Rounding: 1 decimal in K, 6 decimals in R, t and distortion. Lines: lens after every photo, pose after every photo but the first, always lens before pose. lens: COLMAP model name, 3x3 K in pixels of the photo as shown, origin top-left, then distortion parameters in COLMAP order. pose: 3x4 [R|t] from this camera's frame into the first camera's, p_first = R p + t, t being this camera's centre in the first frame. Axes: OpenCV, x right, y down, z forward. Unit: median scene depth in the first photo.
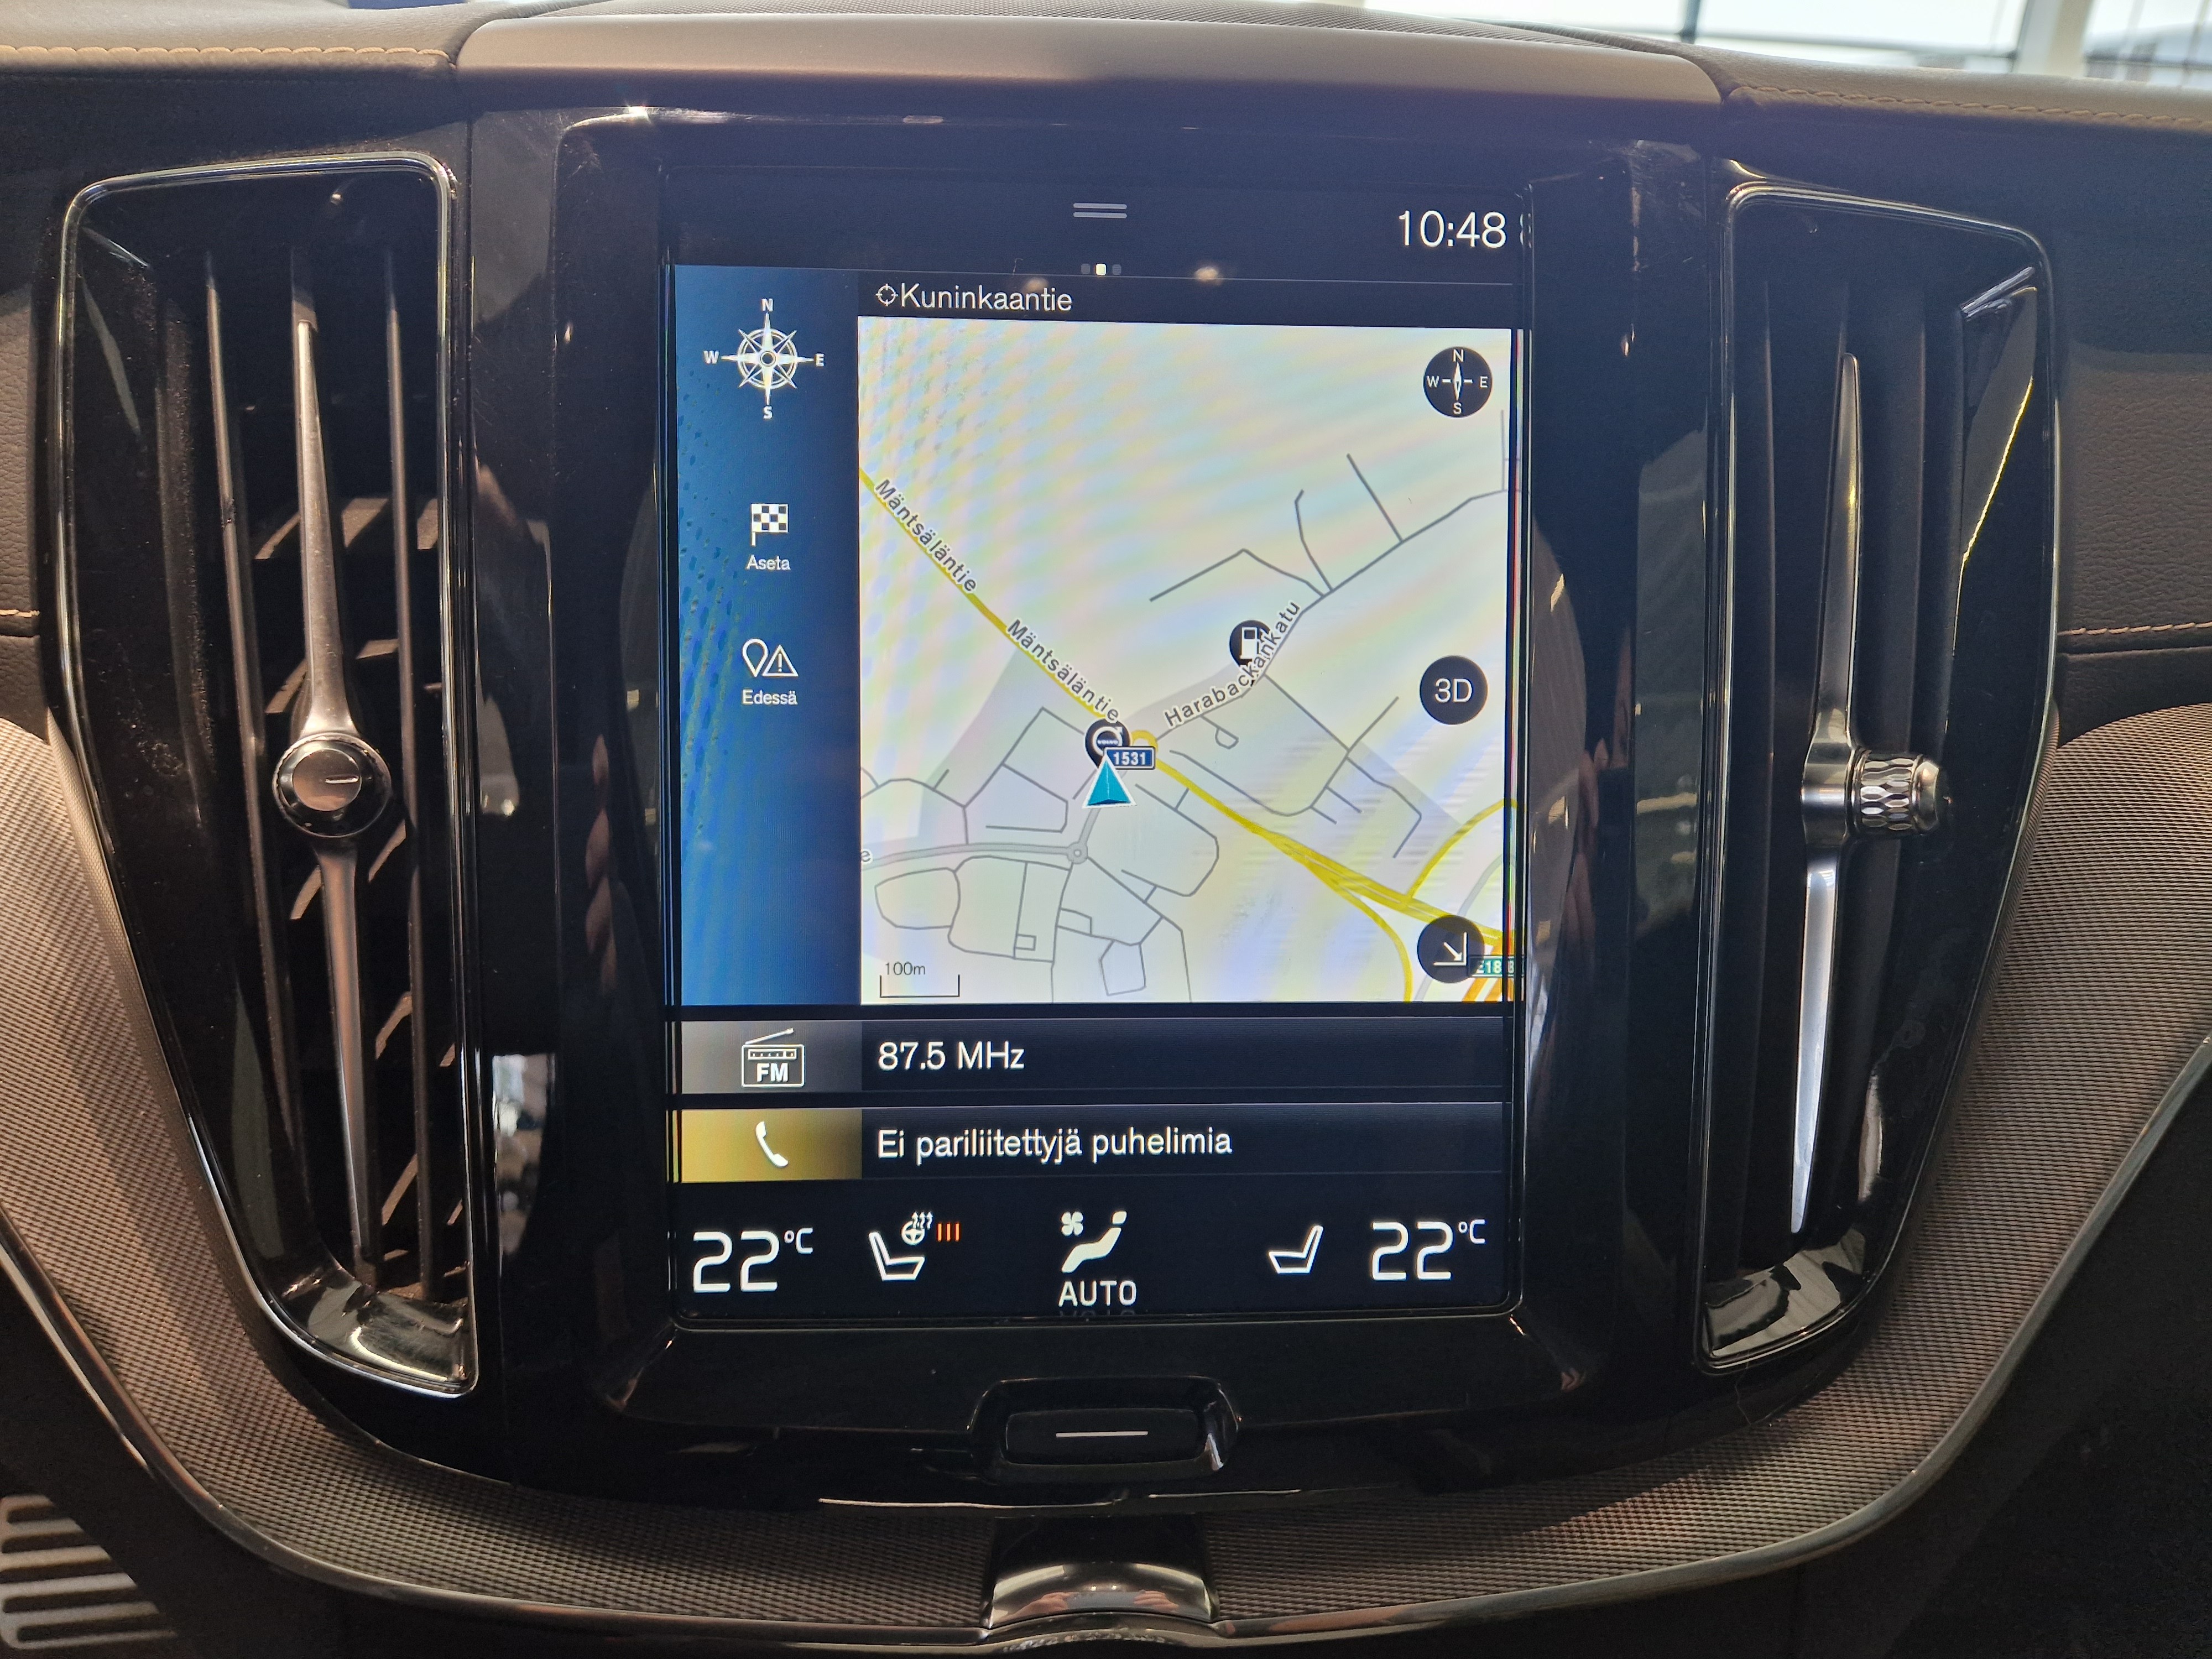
lens RADIAL K [[1481.0, 0, 1102.3], [0, 1481.0, 839.9], [0, 0, 1]] dist [0.058681, -0.053488]
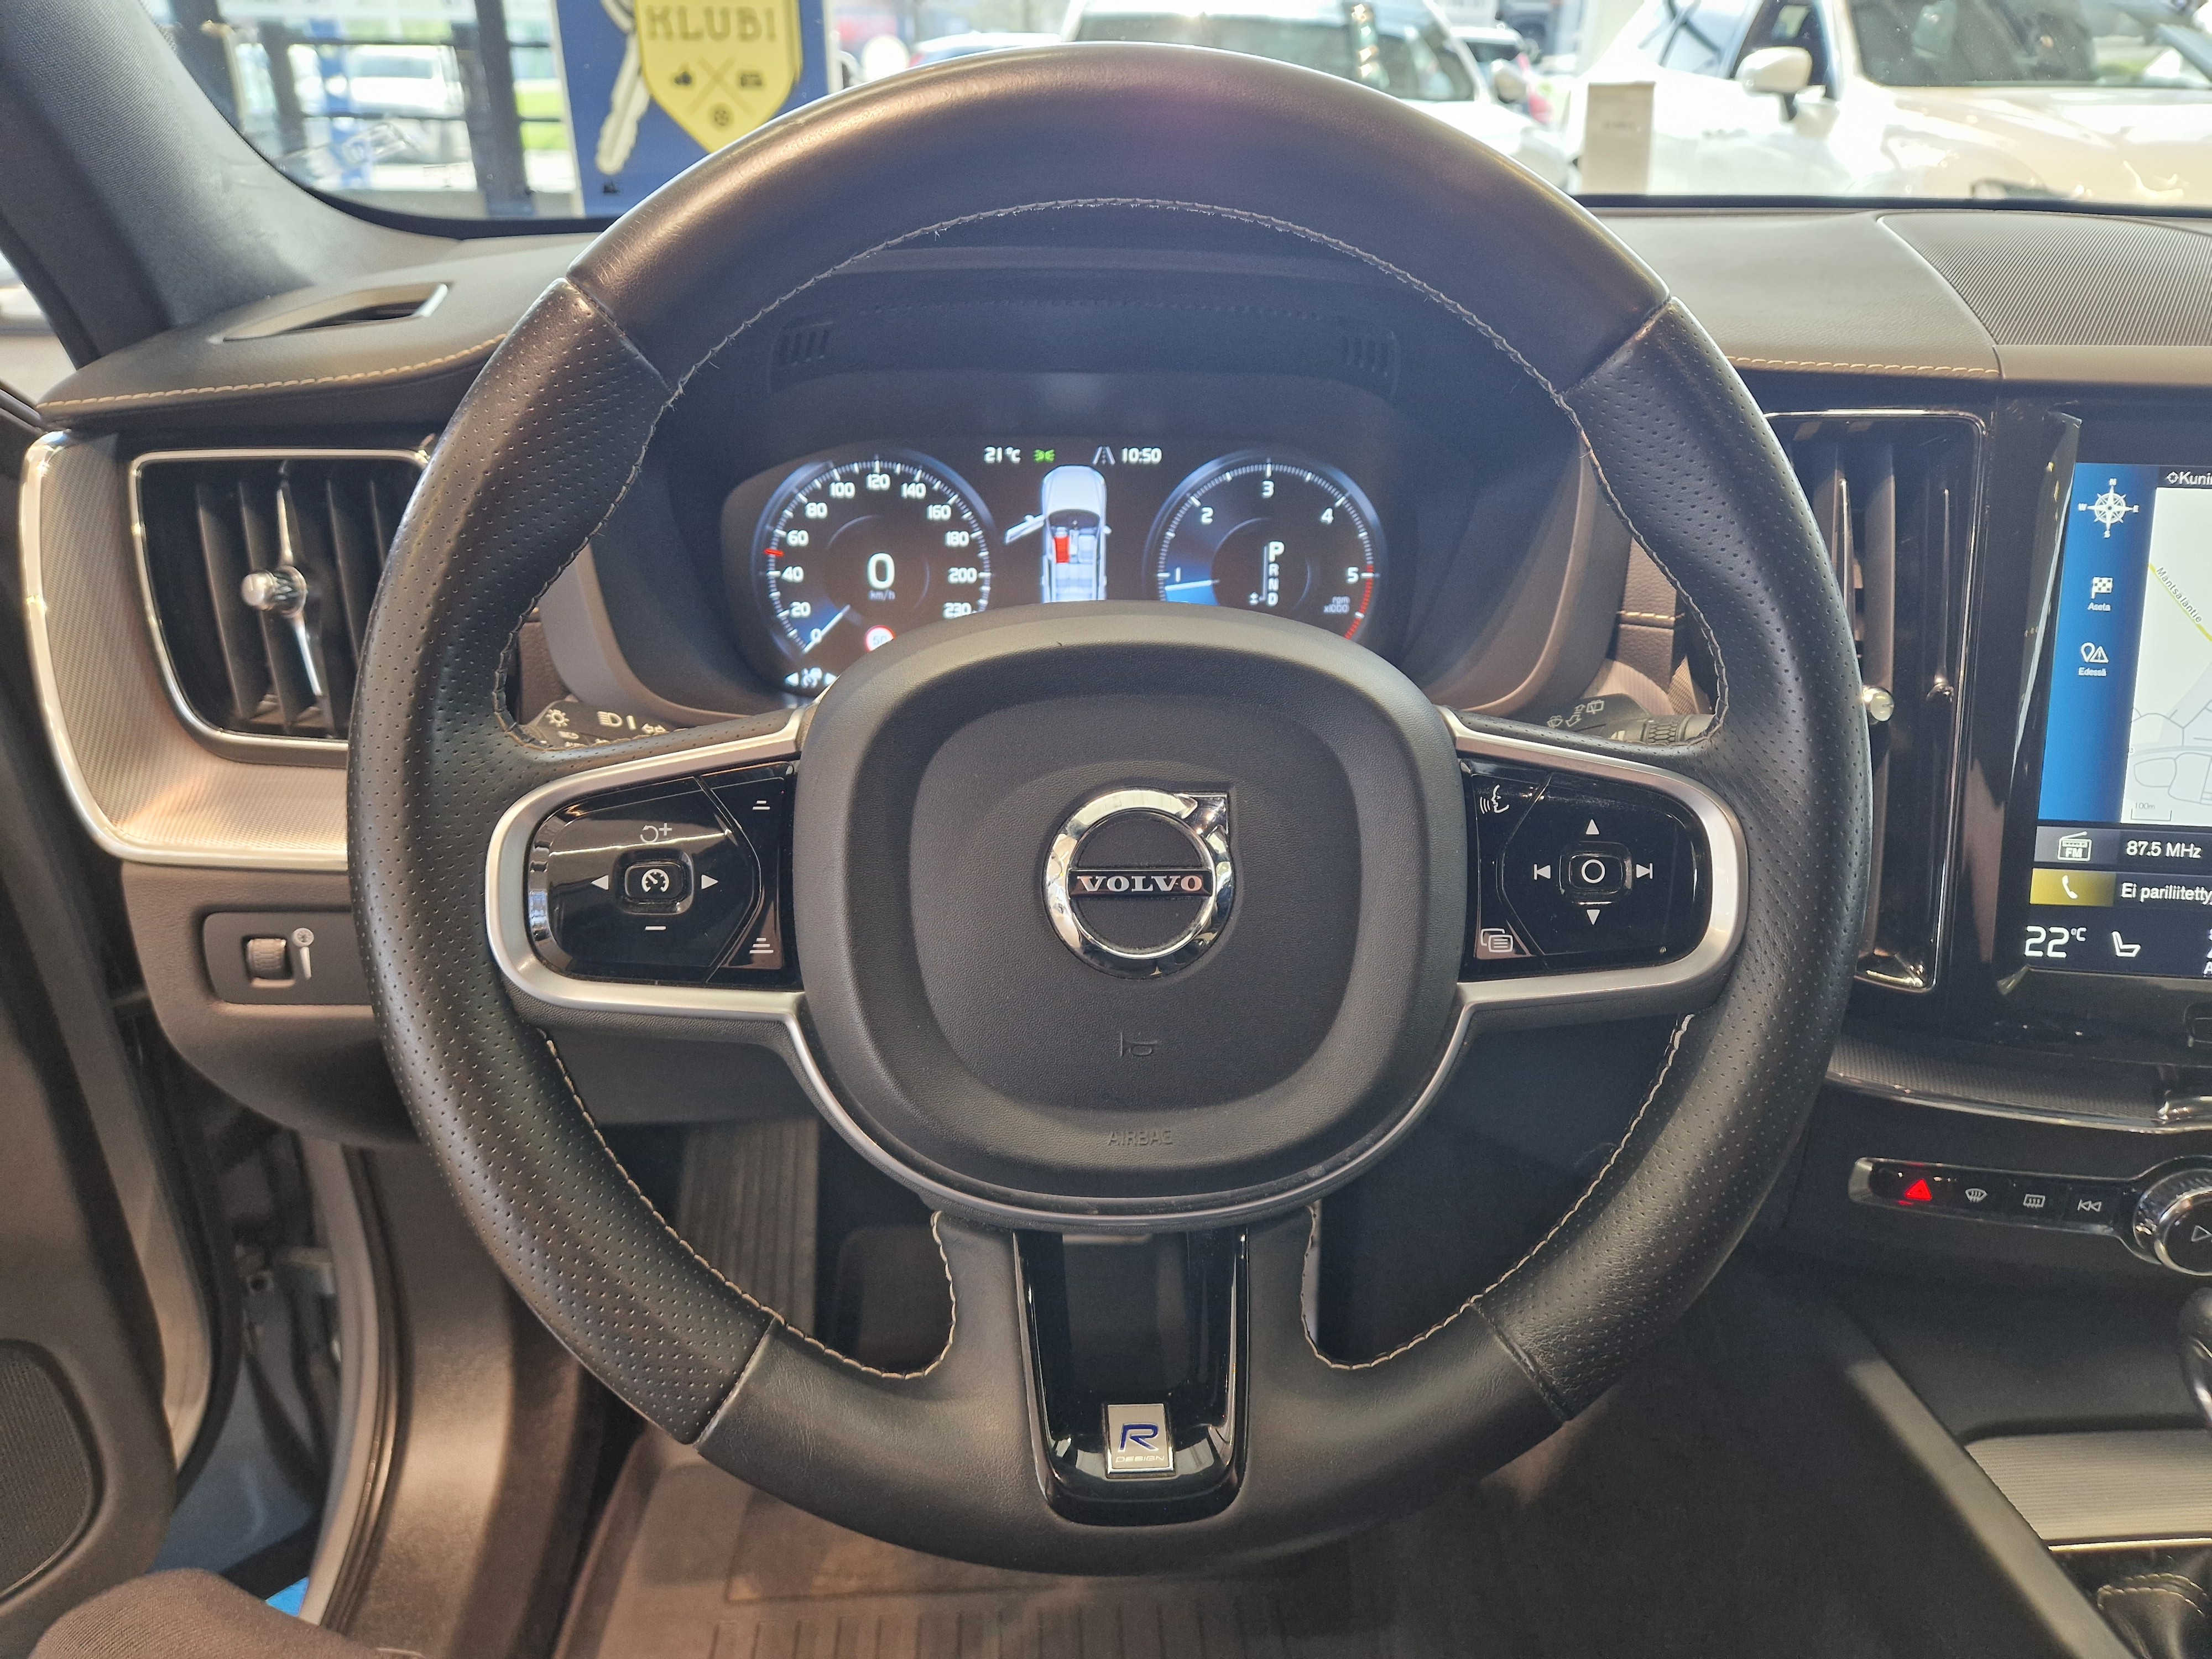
lens RADIAL K [[1485.5, 0, 1100.7], [0, 1485.5, 853.1], [0, 0, 1]] dist [0.079041, -0.086691]
pose [[0.991789, 0.046929, -0.118960, -1.310377], [-0.038496, 0.996645, 0.072229, 0.055679], [0.121950, -0.067057, 0.990268, -1.250176]]
